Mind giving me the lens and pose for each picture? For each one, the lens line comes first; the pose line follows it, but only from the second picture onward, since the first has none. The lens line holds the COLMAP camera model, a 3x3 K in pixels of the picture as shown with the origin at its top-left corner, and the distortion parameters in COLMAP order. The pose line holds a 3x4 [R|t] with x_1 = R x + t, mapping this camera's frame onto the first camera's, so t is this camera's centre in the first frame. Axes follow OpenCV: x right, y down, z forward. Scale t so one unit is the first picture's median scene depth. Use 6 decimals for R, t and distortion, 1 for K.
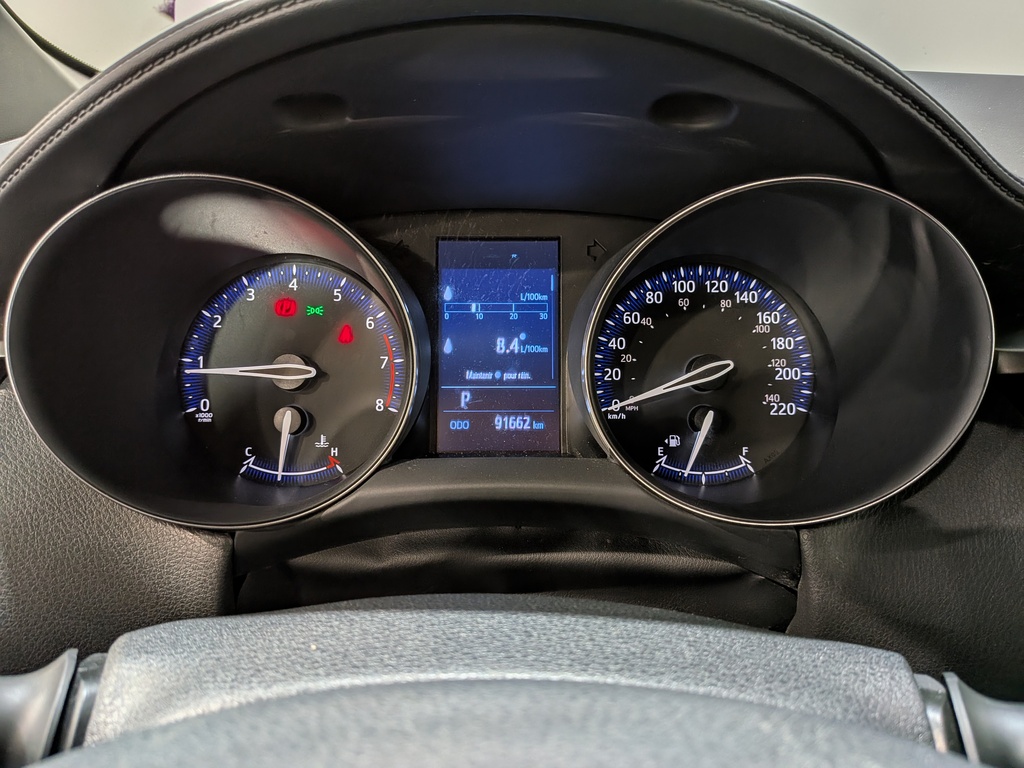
lens RADIAL K [[737.7, 0, 507.1], [0, 737.7, 397.5], [0, 0, 1]] dist [0.098782, -0.171811]
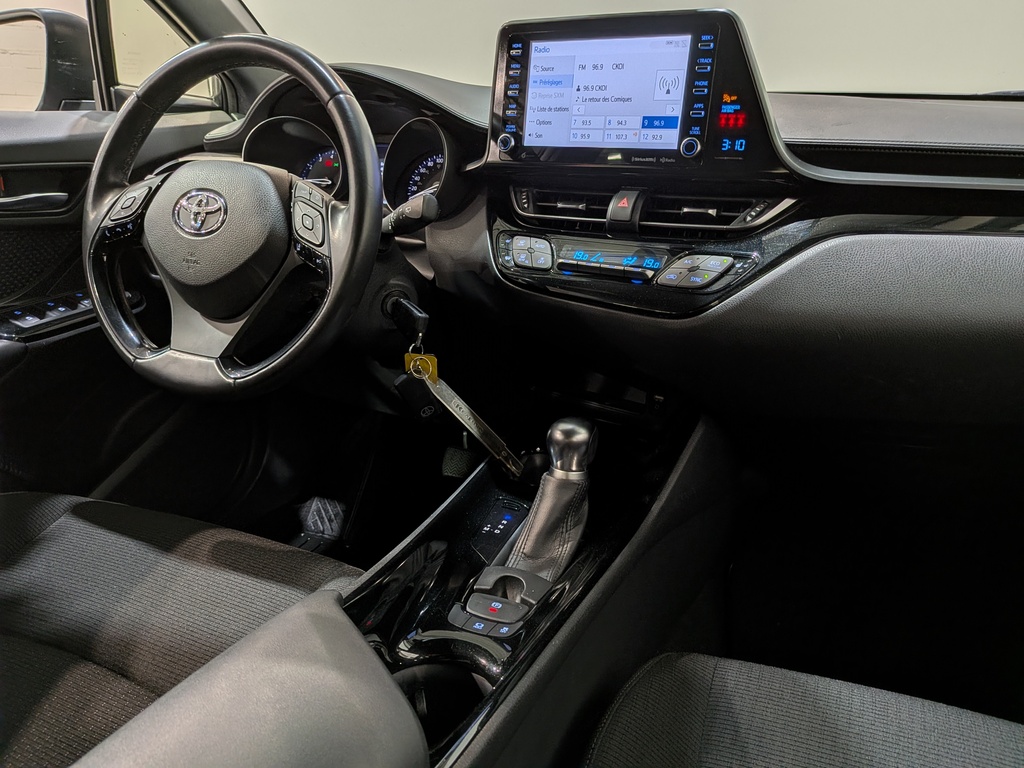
lens RADIAL K [[745.1, 0, 511.2], [0, 745.1, 399.0], [0, 0, 1]] dist [0.077676, -0.134793]
pose [[0.917161, 0.139930, -0.373144, 1.792566], [-0.144914, 0.989333, 0.014815, 0.727737], [0.371237, 0.040486, 0.927655, -1.694755]]
